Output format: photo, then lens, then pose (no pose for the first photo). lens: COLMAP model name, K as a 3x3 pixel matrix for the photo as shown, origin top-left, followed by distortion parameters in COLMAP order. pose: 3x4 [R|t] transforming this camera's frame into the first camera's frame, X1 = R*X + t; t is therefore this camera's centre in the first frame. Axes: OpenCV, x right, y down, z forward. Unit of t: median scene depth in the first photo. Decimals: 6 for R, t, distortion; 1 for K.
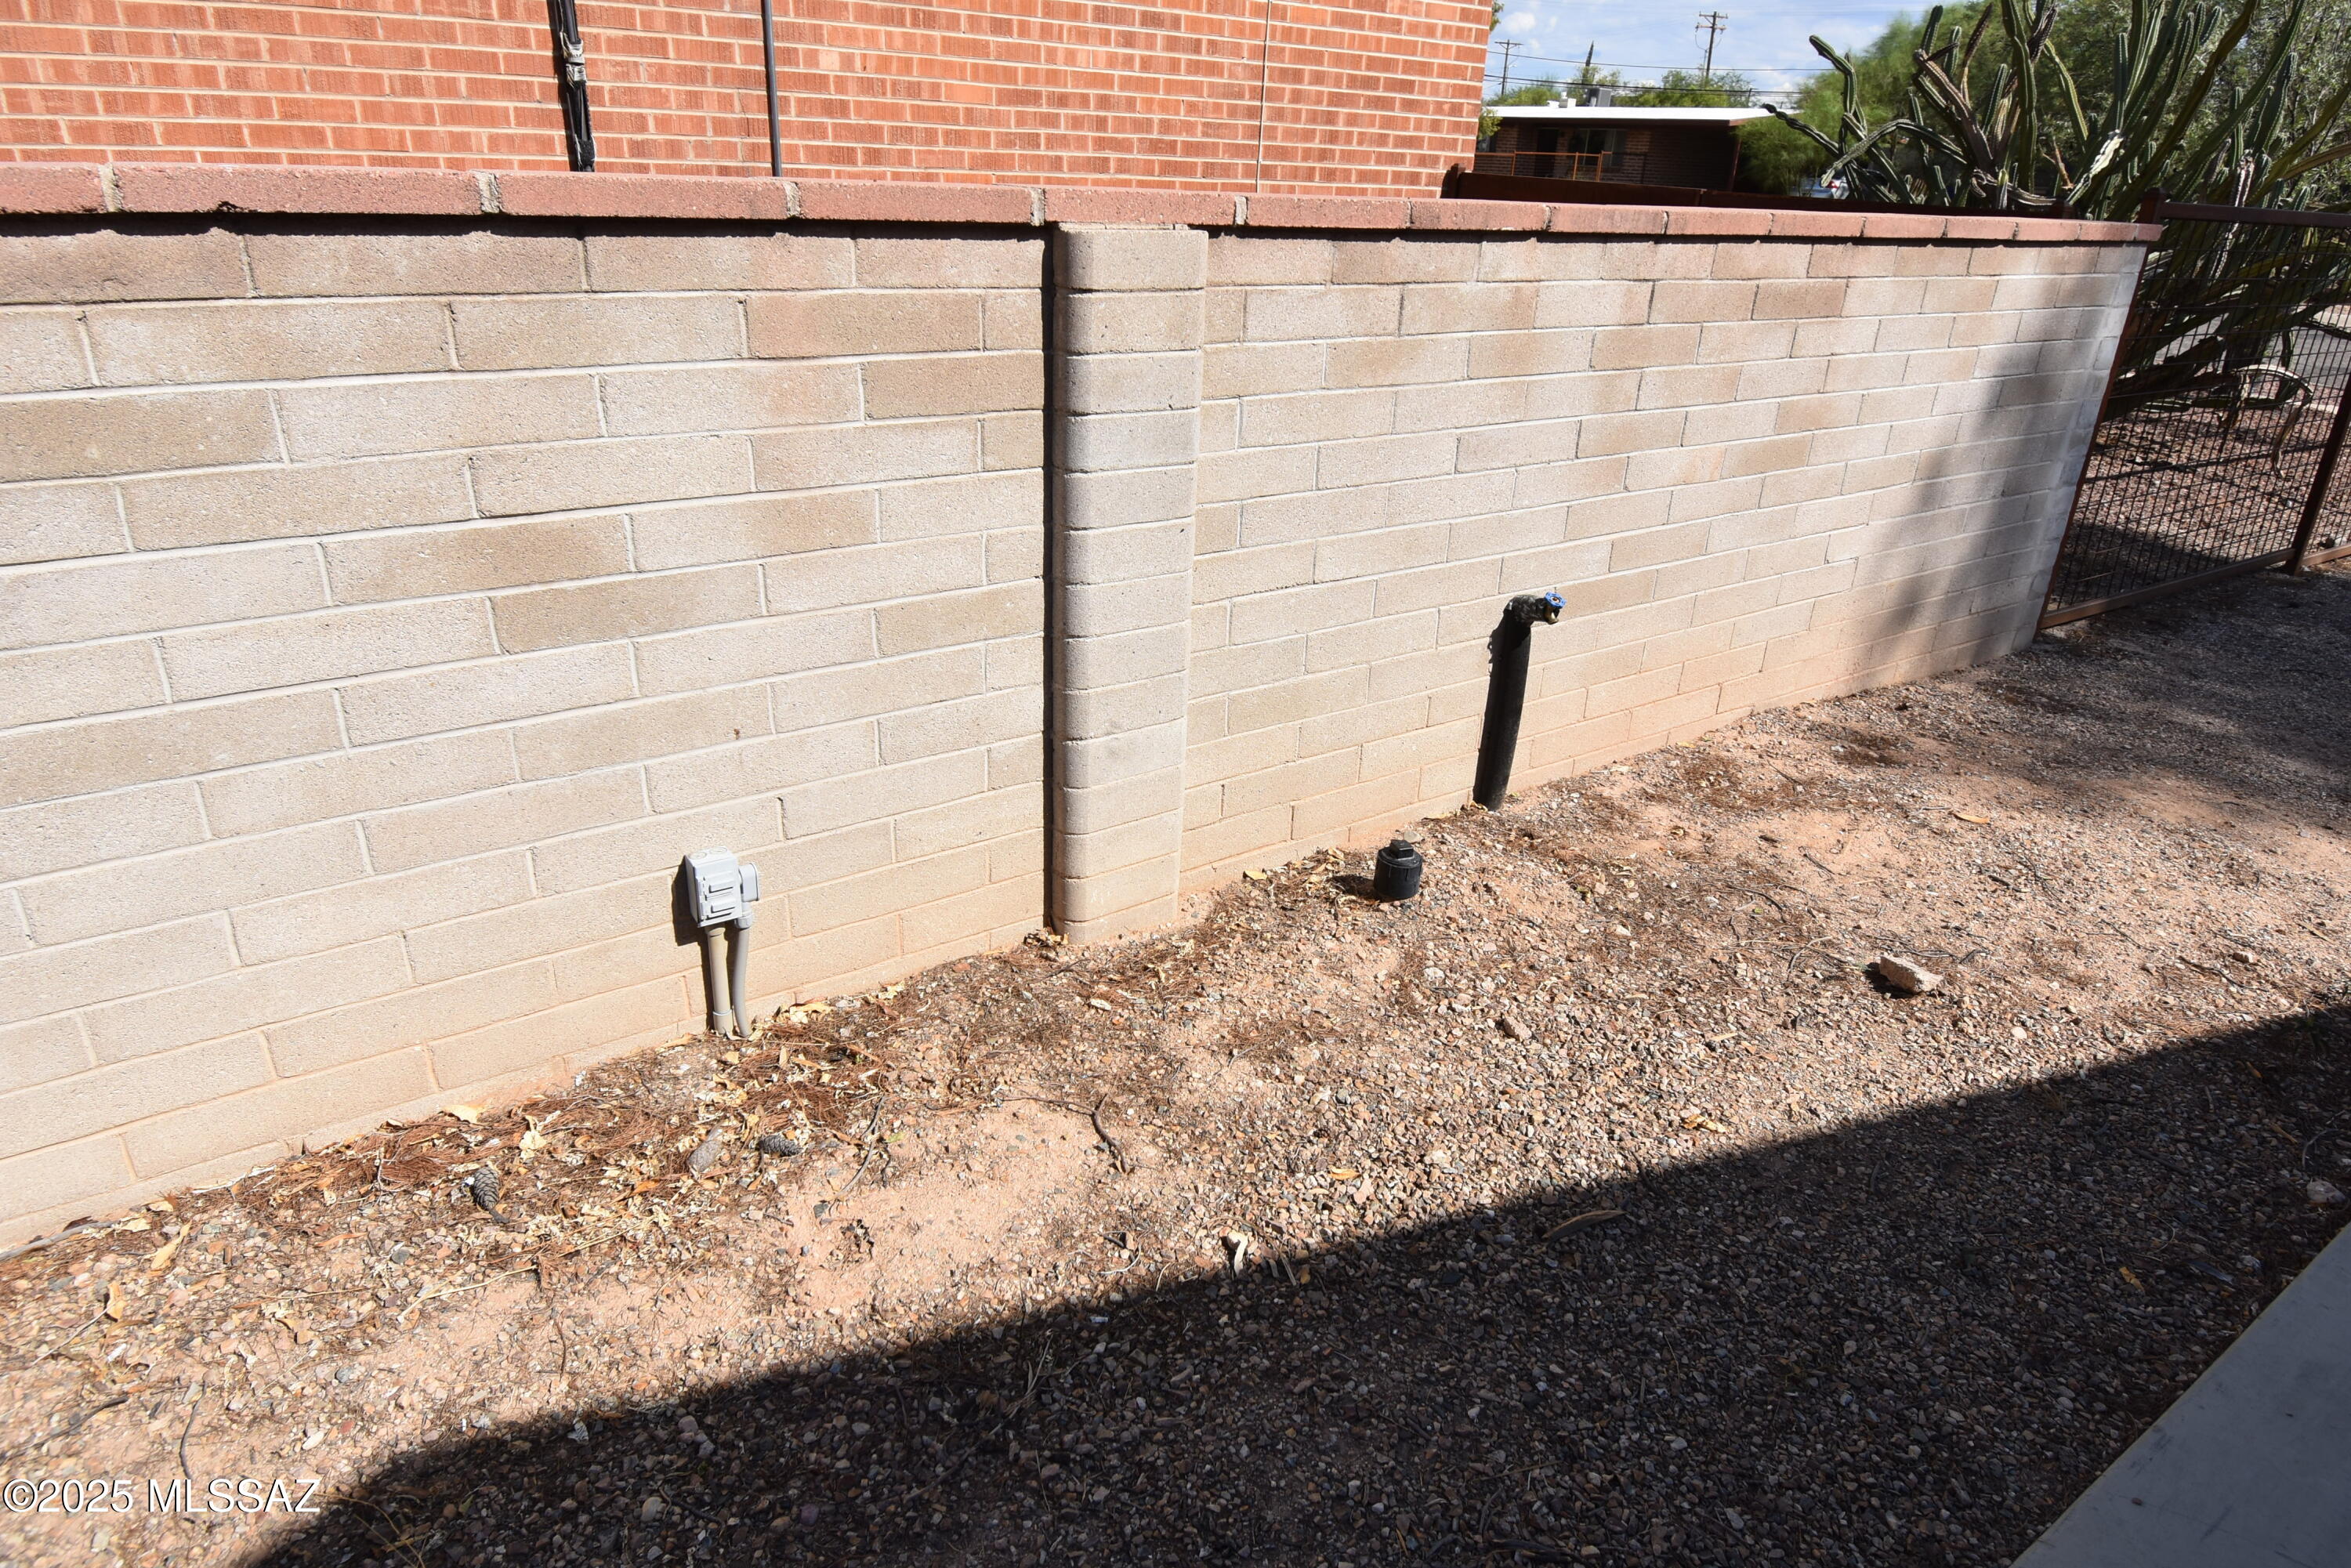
lens RADIAL K [[1431.4, 0, 1176.2], [0, 1431.4, 782.6], [0, 0, 1]] dist [-0.014914, -0.003413]
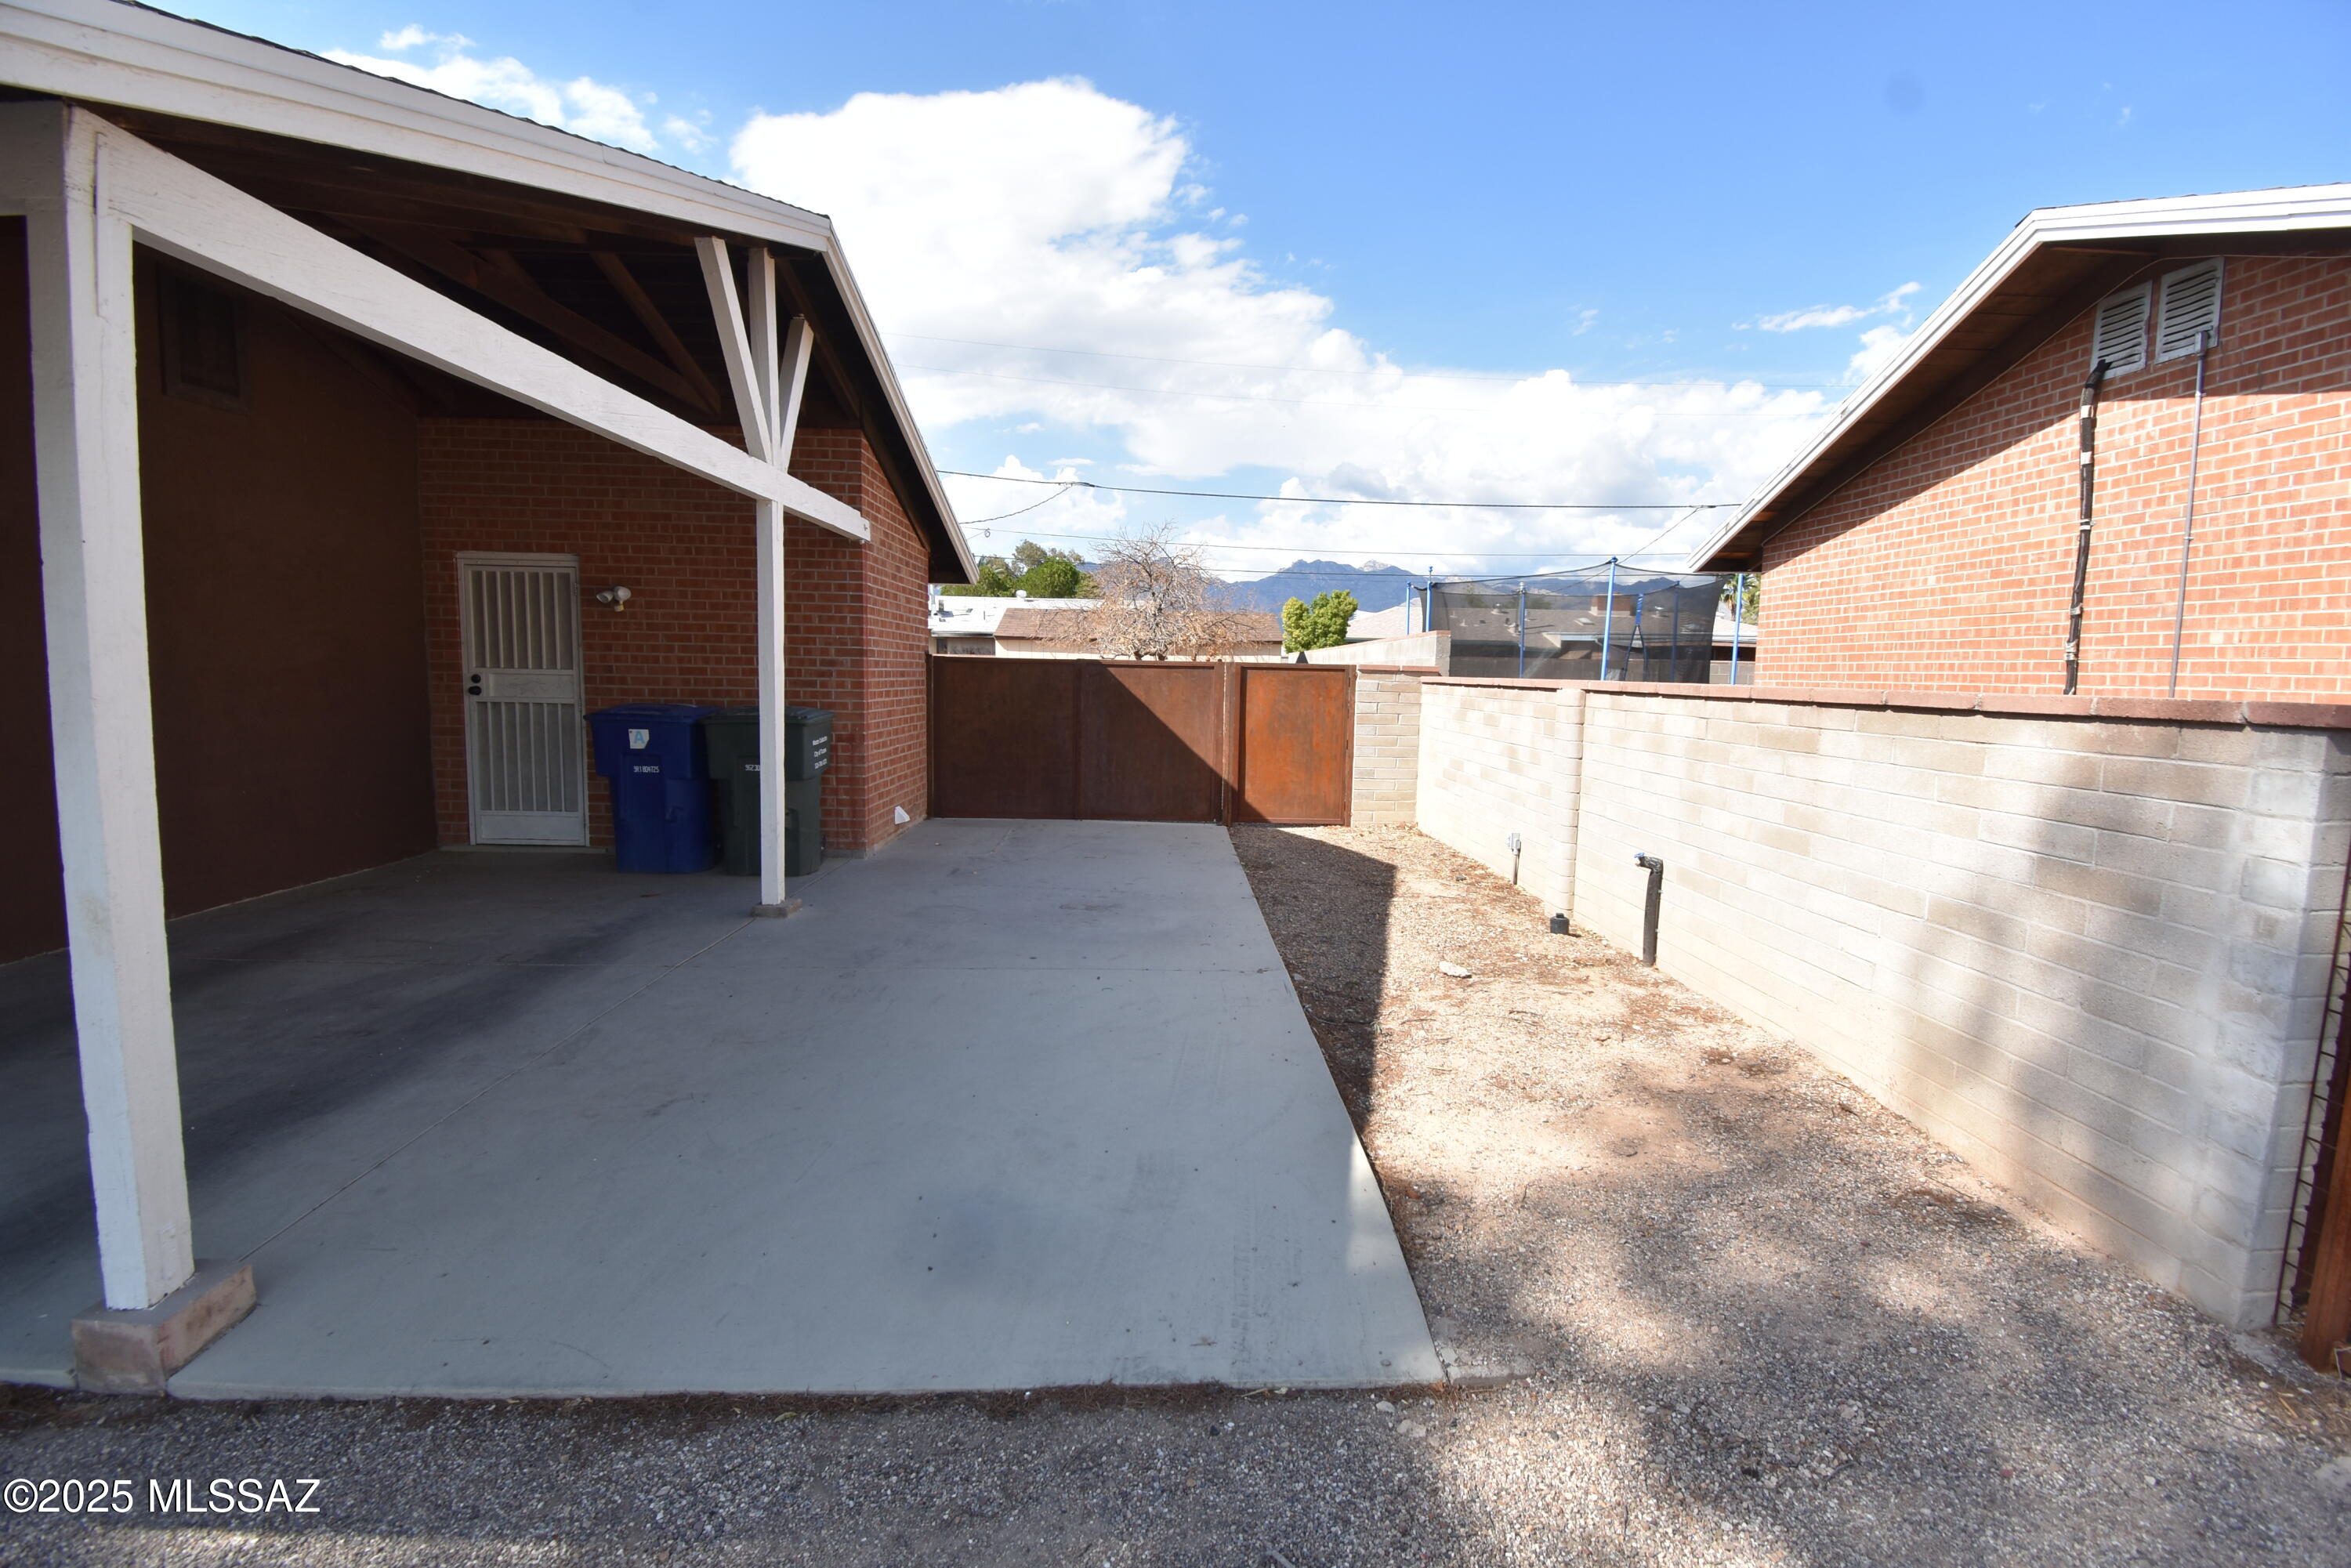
lens RADIAL K [[1041.3, 0, 1194.2], [0, 1041.3, 774.2], [0, 0, 1]] dist [0.008920, -0.019051]
pose [[-0.534695, 0.028397, -0.844568, 1.436025], [-0.382639, 0.882971, 0.271936, -0.301135], [0.753451, 0.468568, -0.461254, 0.864510]]
